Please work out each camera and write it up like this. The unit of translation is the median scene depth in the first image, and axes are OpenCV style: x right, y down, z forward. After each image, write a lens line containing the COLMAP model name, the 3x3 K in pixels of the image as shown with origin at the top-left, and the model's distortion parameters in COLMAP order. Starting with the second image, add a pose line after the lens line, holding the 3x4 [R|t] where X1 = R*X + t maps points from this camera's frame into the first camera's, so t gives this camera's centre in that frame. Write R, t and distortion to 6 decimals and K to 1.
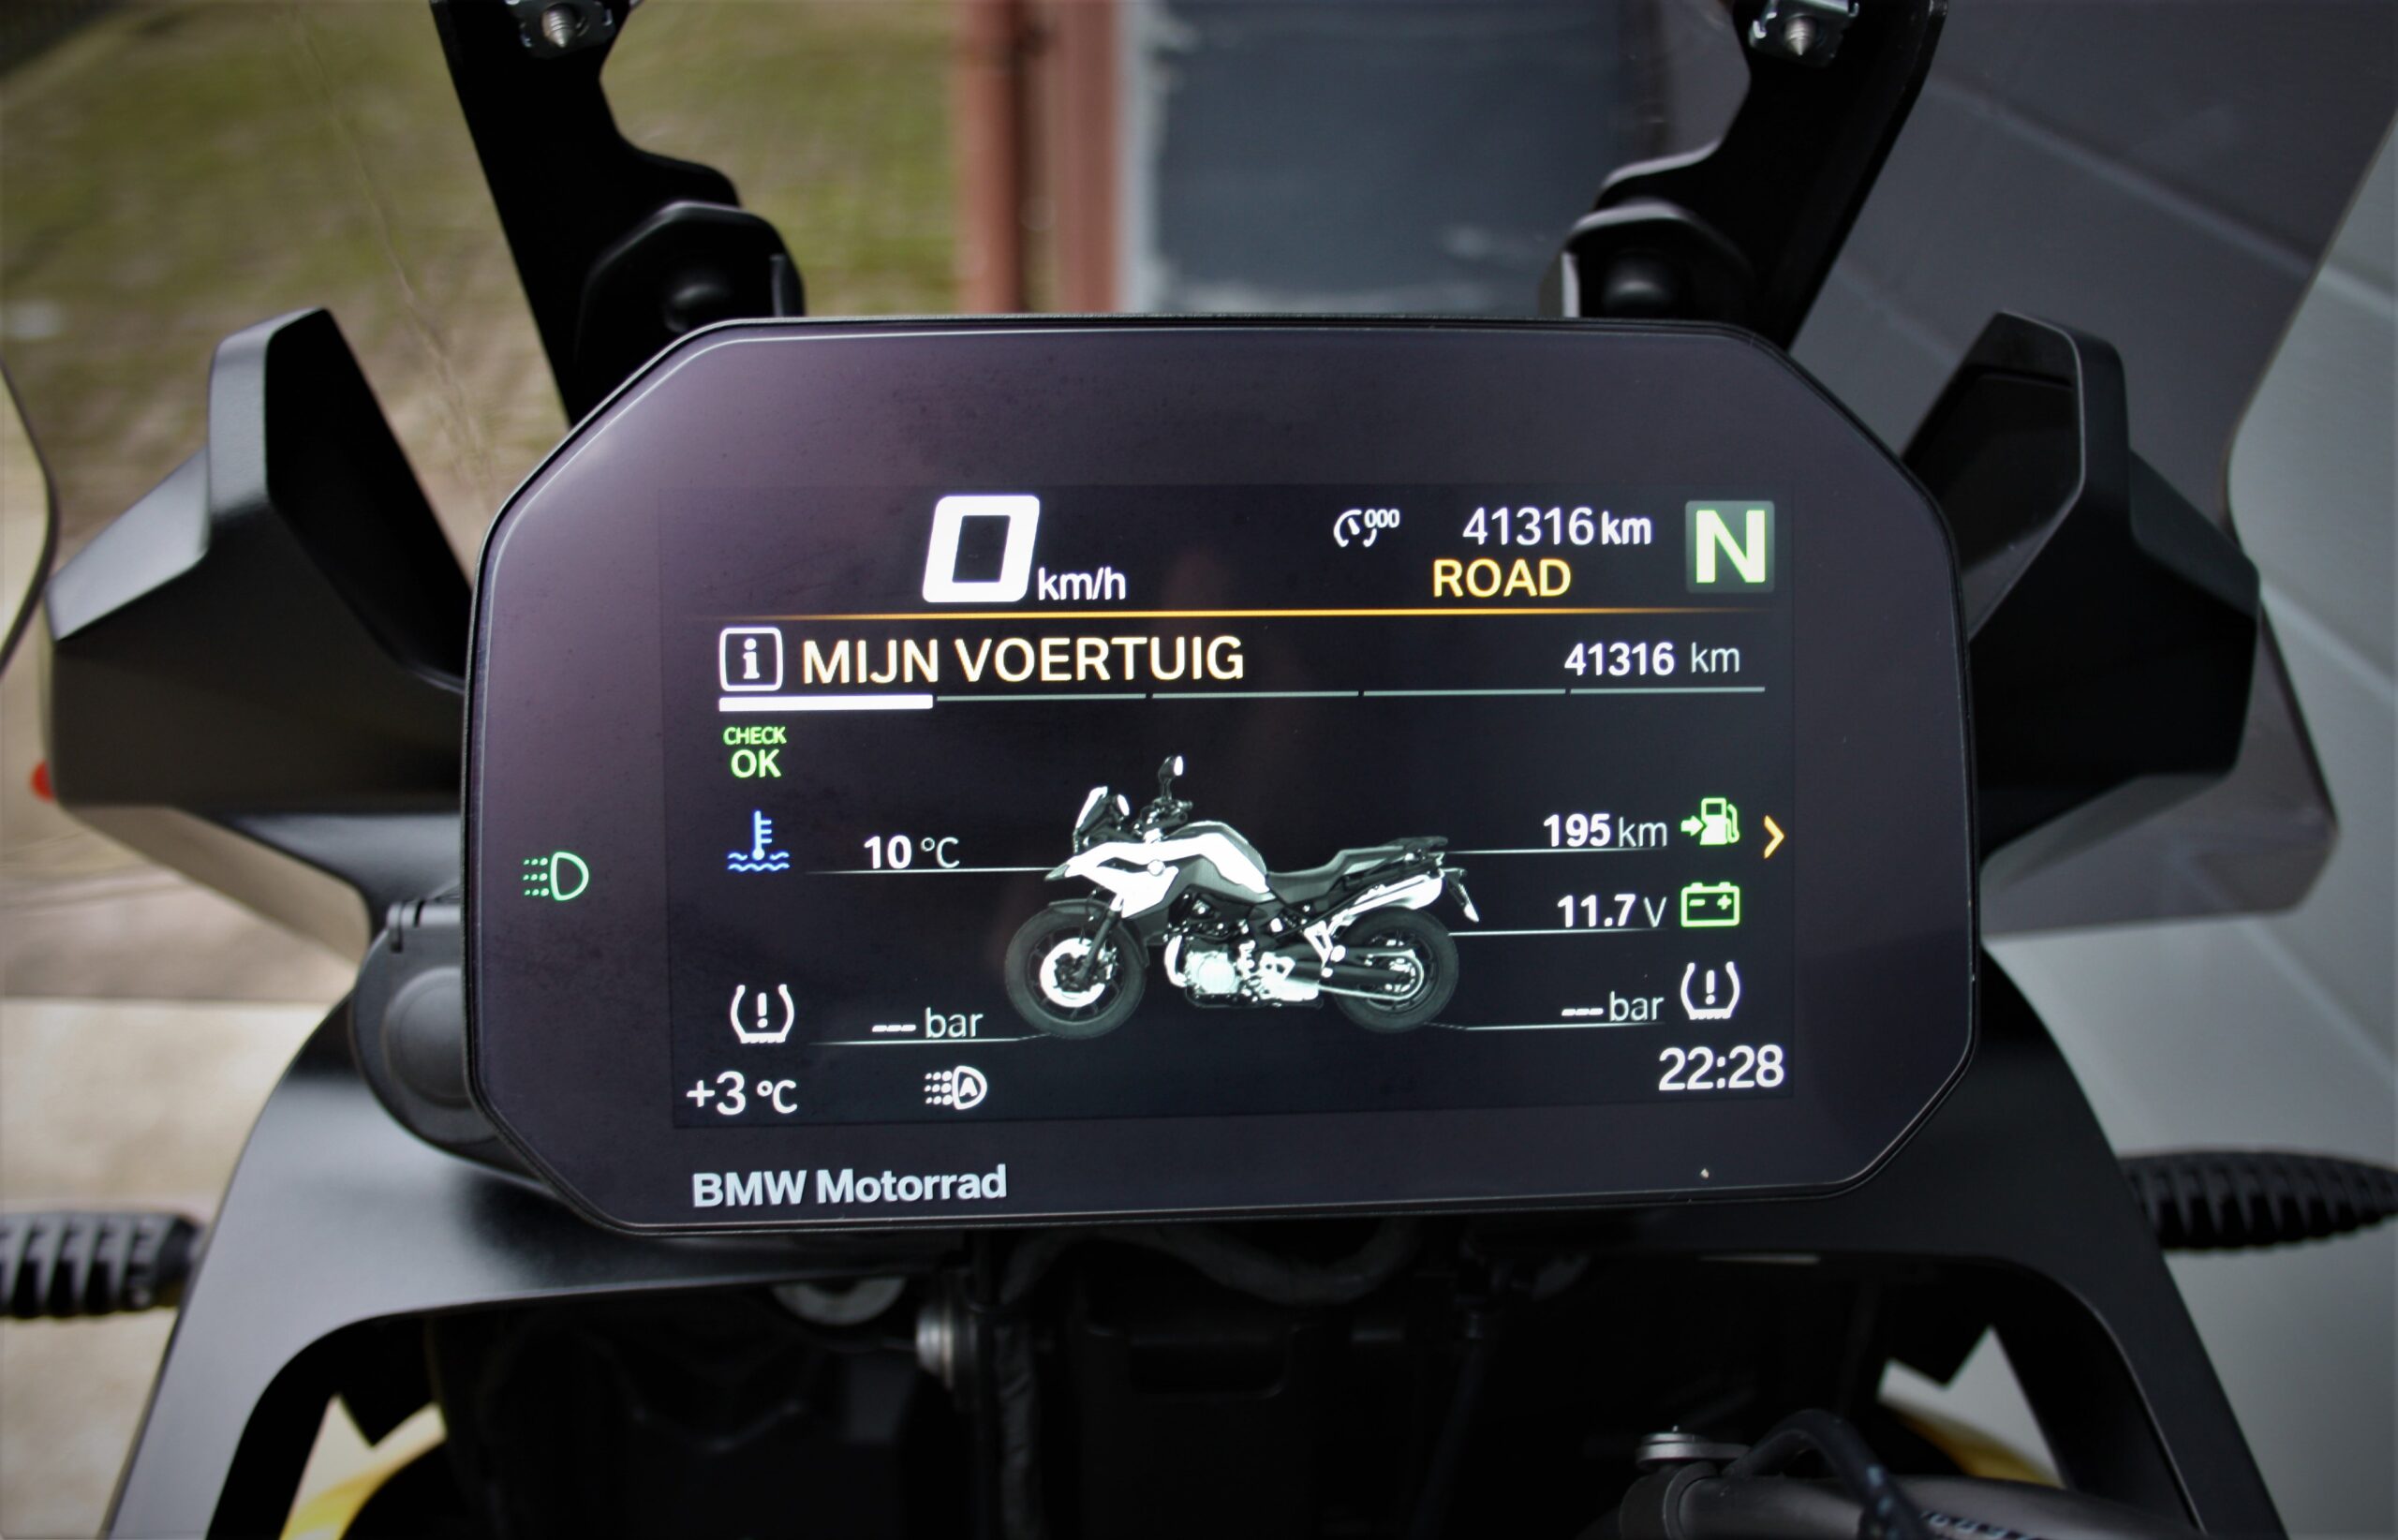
lens RADIAL K [[2444.6, 0, 1254.5], [0, 2444.6, 836.0], [0, 0, 1]] dist [-0.134006, 0.141574]
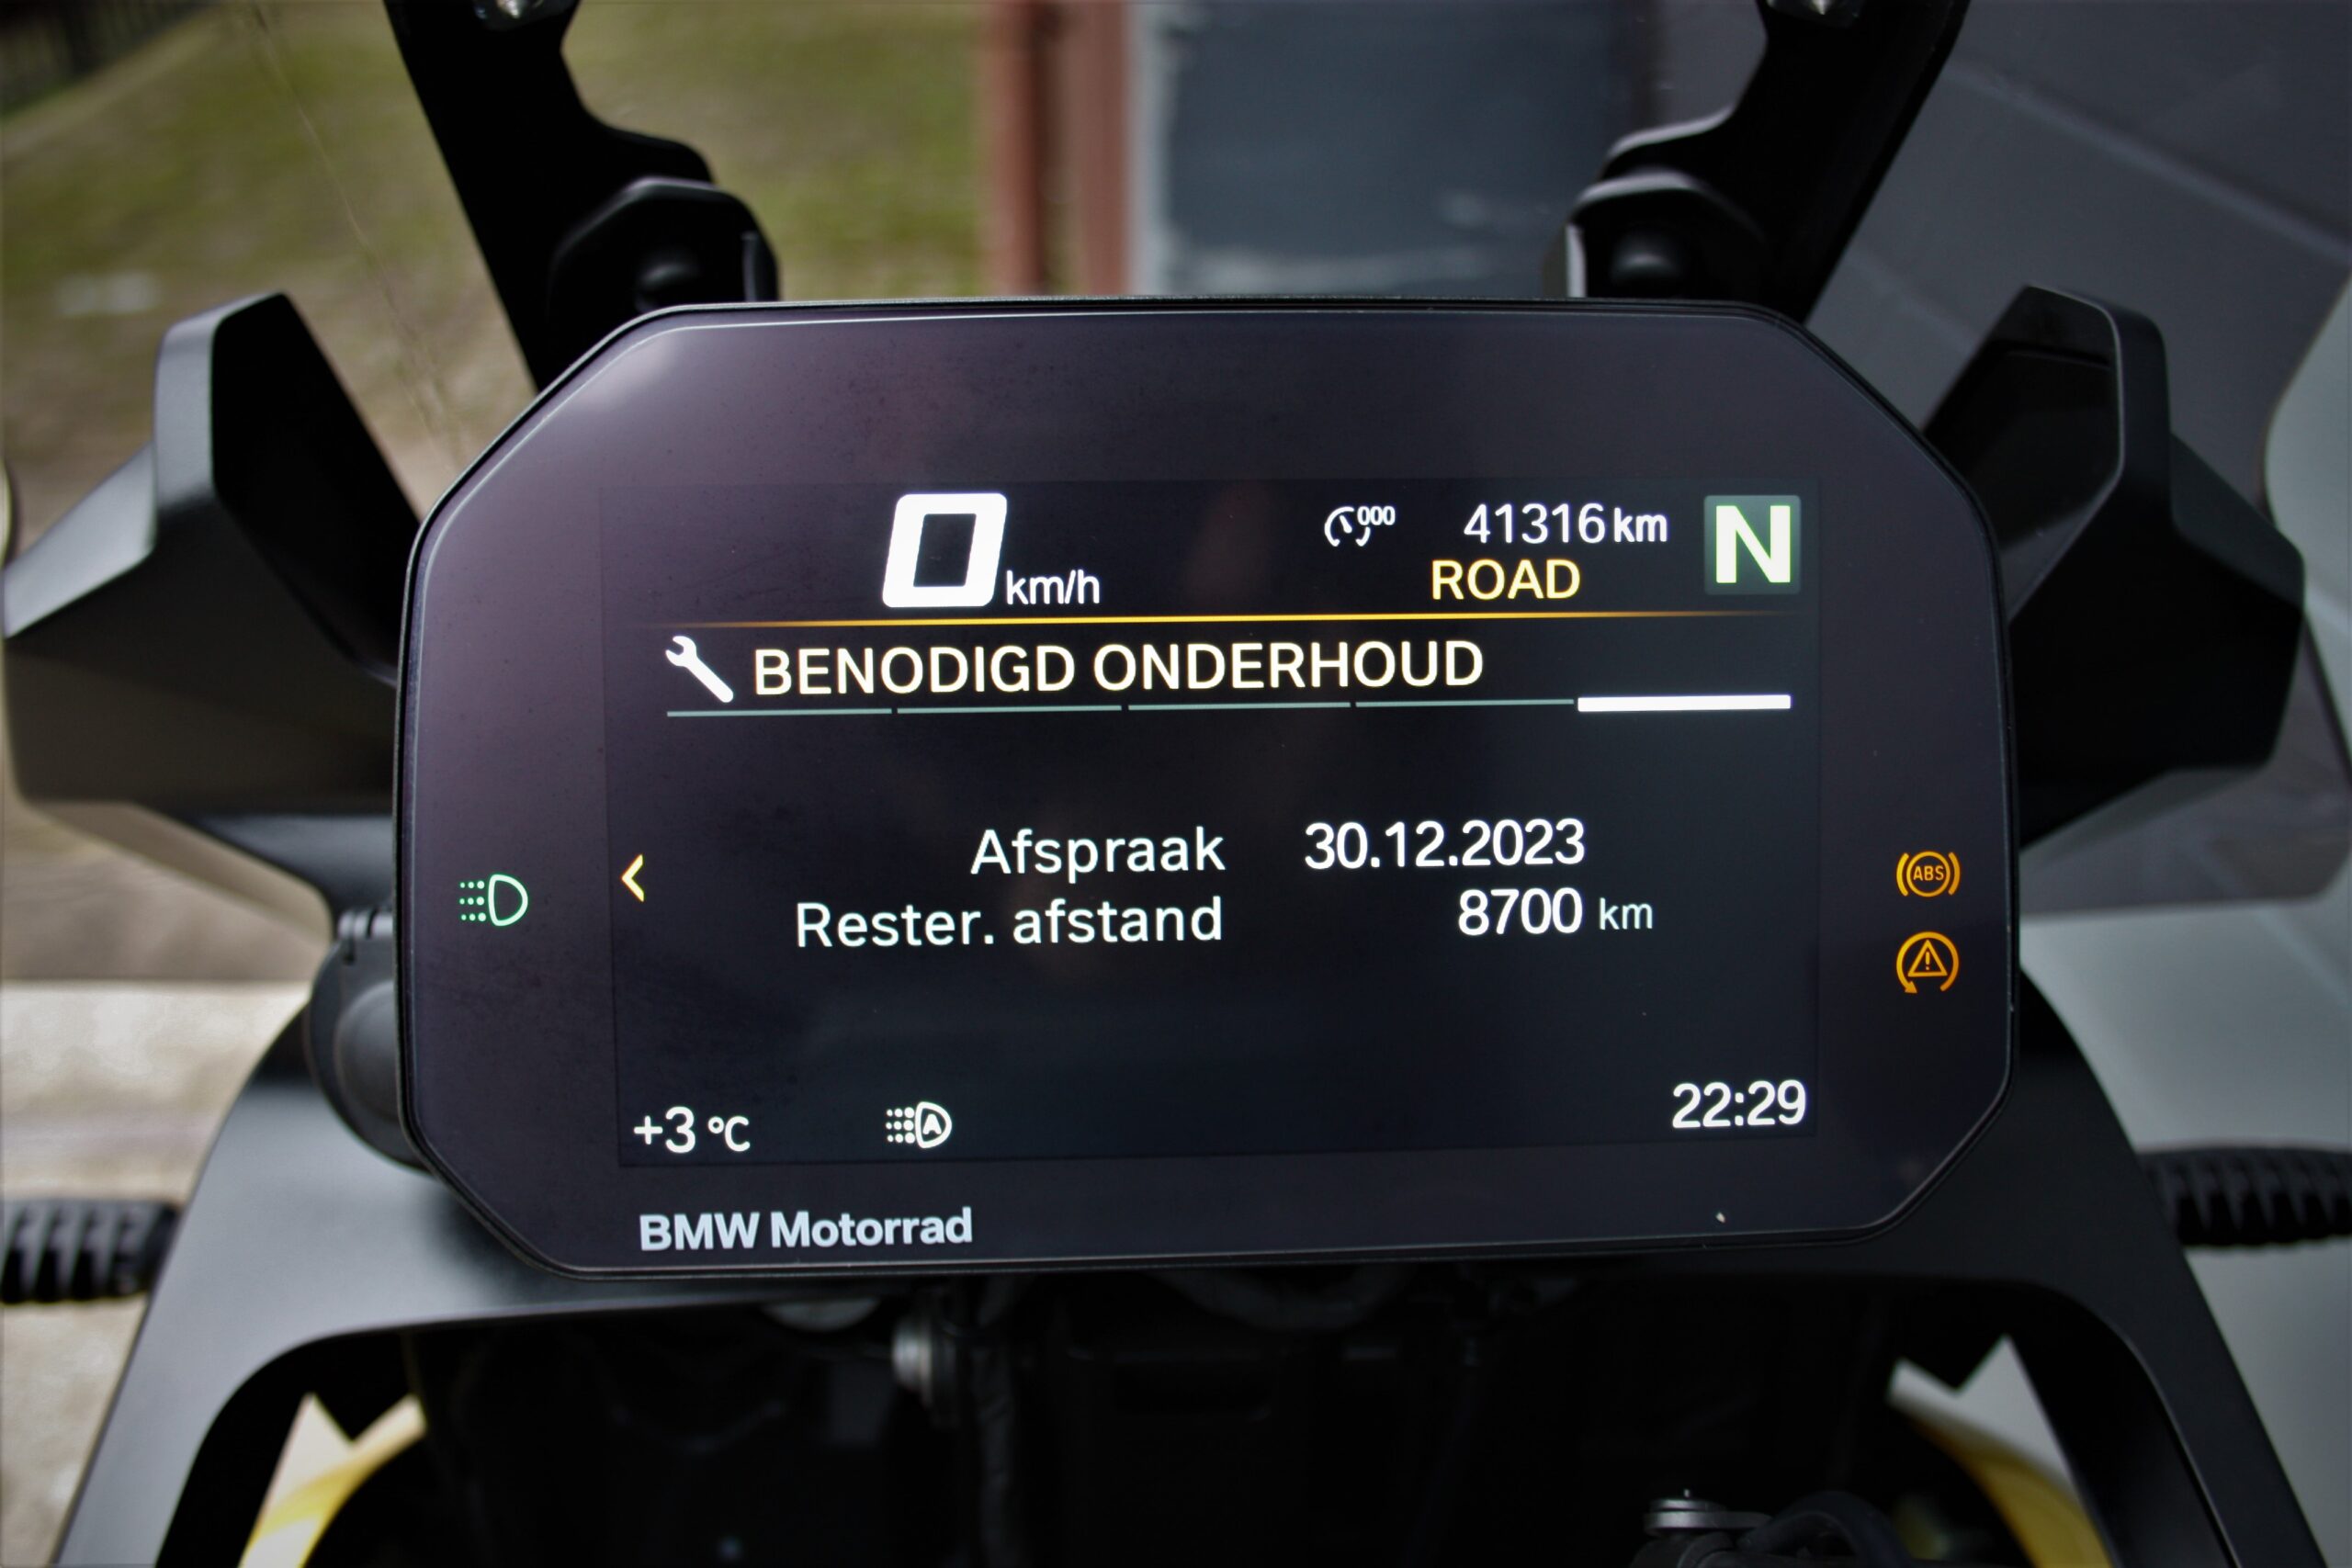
lens RADIAL K [[2262.1, 0, 1176.0], [0, 2262.1, 784.0], [0, 0, 1]] dist [-0.126955, 0.125499]
pose [[0.999204, 0.001967, -0.039837, 0.010450], [-0.001577, 0.999950, 0.009833, -0.036161], [0.039854, -0.009762, 0.999158, 0.137229]]
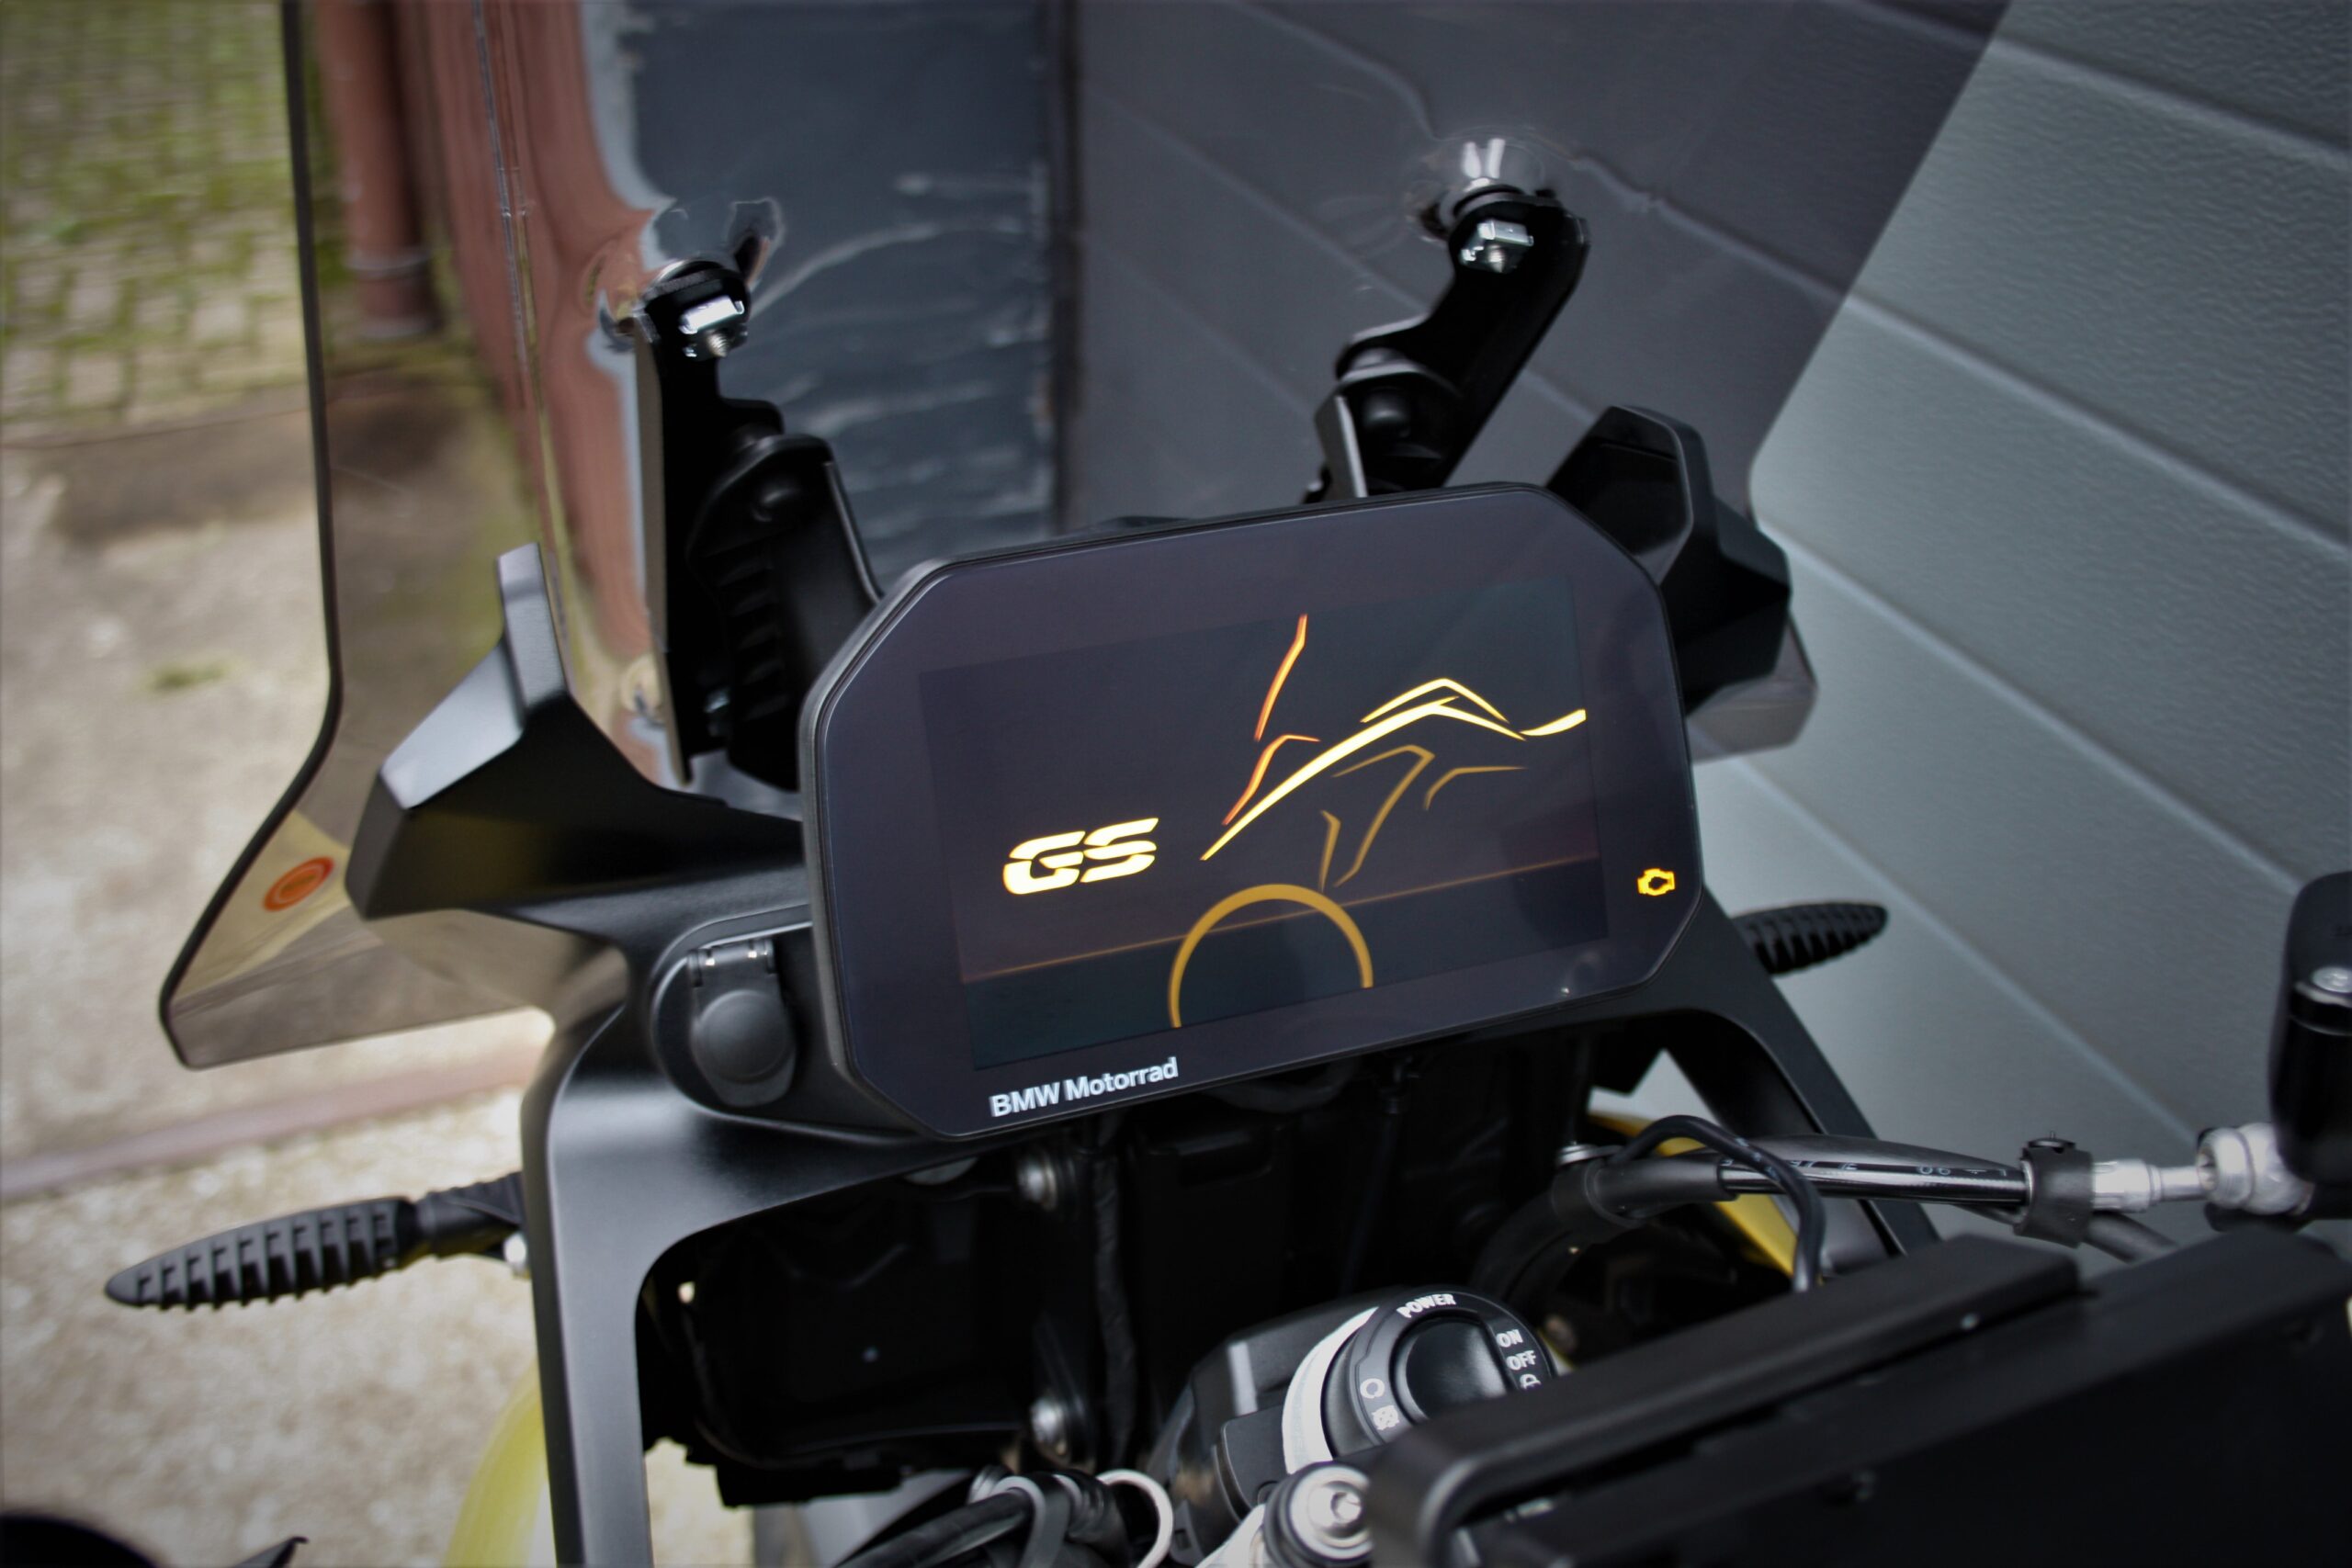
lens RADIAL K [[2377.4, 0, 1166.5], [0, 2377.4, 784.4], [0, 0, 1]] dist [-0.121898, 0.142673]
pose [[0.962387, -0.142900, 0.231067, -0.439689], [0.128807, 0.988826, 0.075046, -0.160878], [-0.239209, -0.042460, 0.970039, -0.514333]]
